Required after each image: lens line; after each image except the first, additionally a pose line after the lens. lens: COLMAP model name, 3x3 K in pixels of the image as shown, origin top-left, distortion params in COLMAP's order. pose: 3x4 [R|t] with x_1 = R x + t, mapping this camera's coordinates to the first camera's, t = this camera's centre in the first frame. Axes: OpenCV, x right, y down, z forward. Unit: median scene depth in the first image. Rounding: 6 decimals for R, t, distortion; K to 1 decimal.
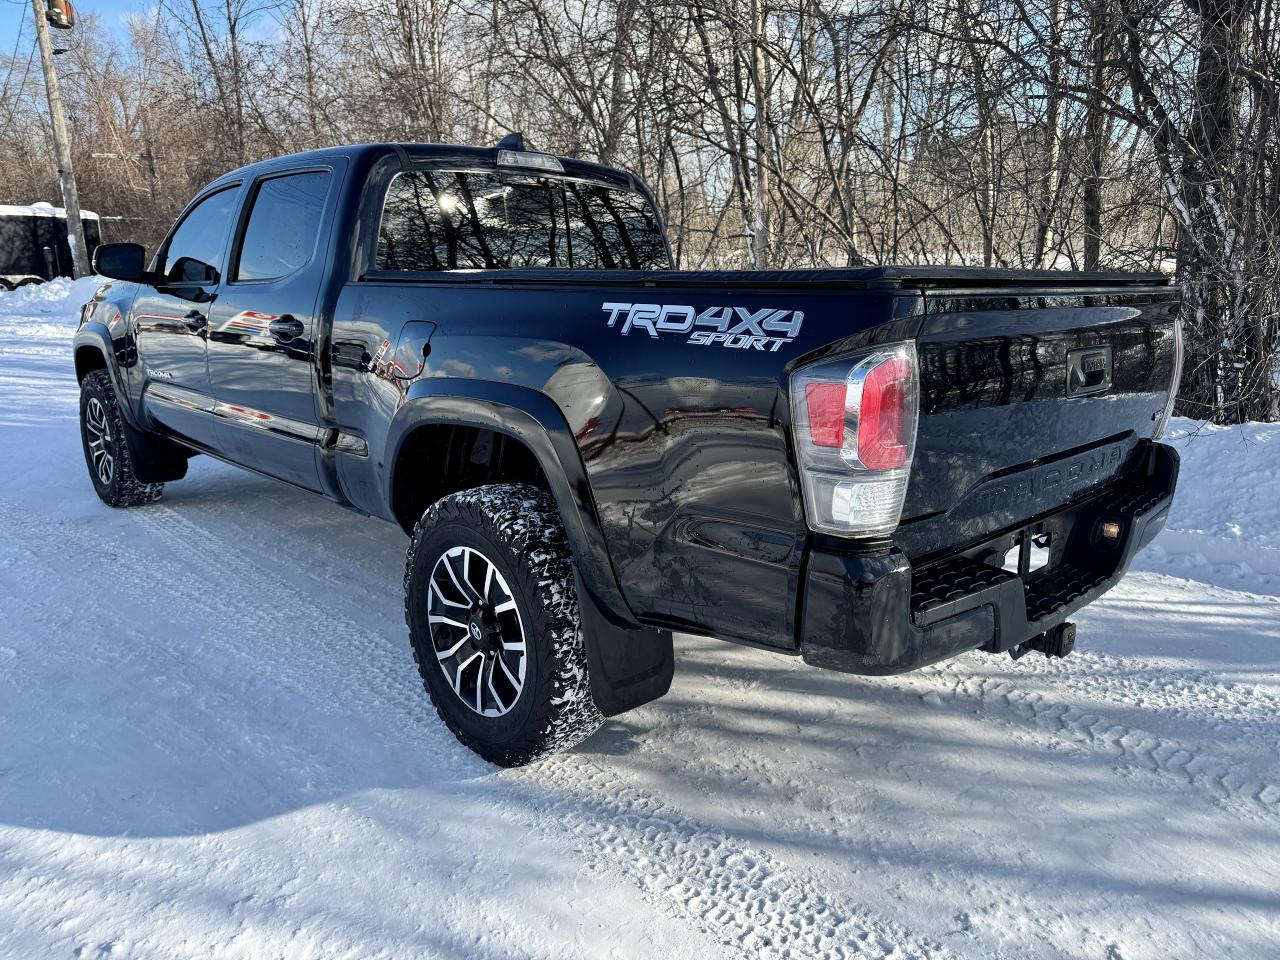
lens RADIAL K [[904.9, 0, 640.9], [0, 904.9, 469.7], [0, 0, 1]] dist [0.053082, -0.060569]
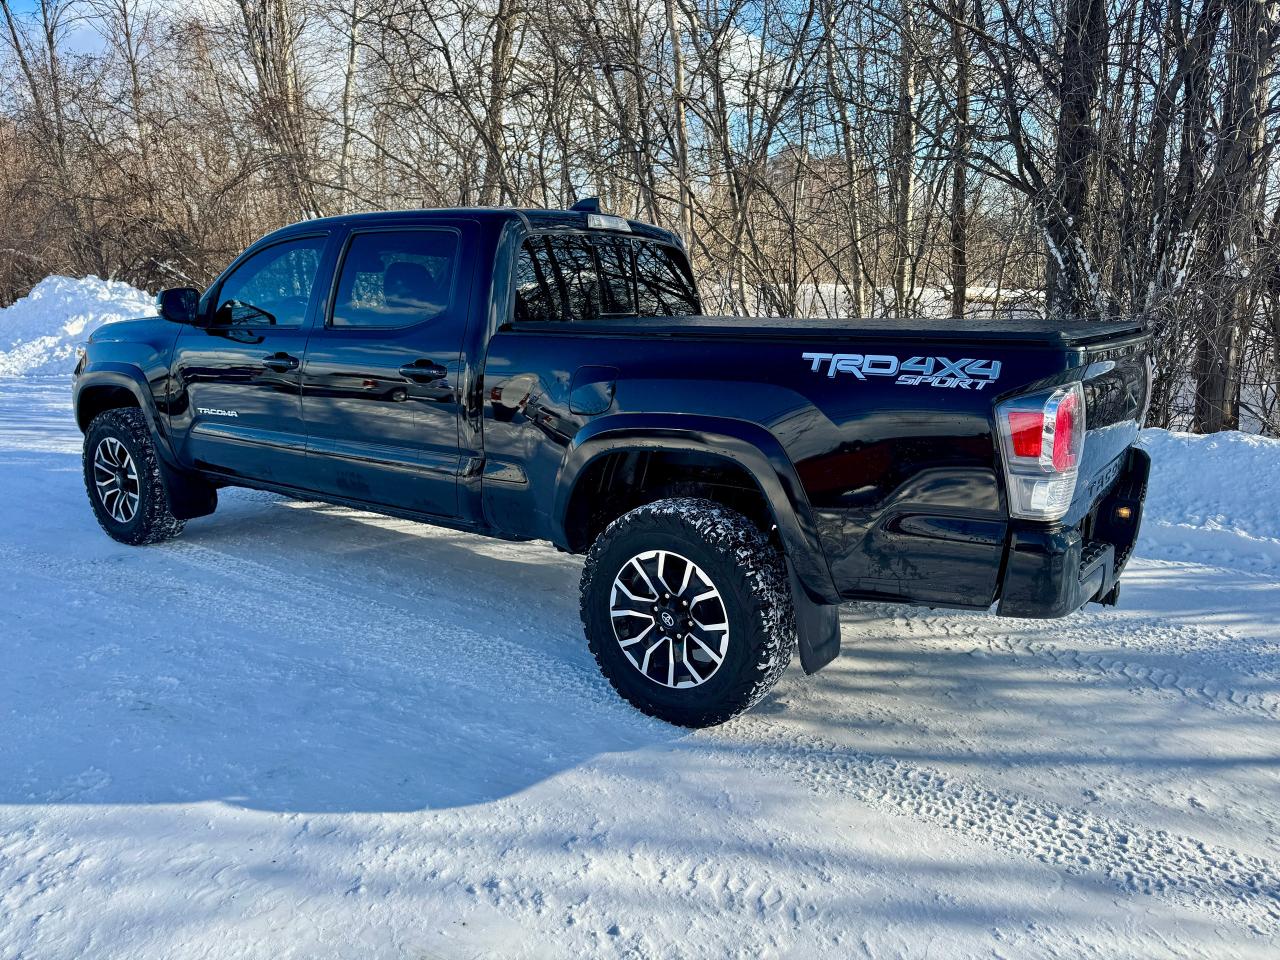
lens RADIAL K [[904.9, 0, 640.3], [0, 904.9, 473.7], [0, 0, 1]] dist [0.053082, -0.060569]
pose [[0.979797, -0.038165, 0.196318, -0.495833], [0.041278, 0.999078, -0.011792, -0.005095], [-0.195687, 0.019657, 0.980469, -0.205900]]
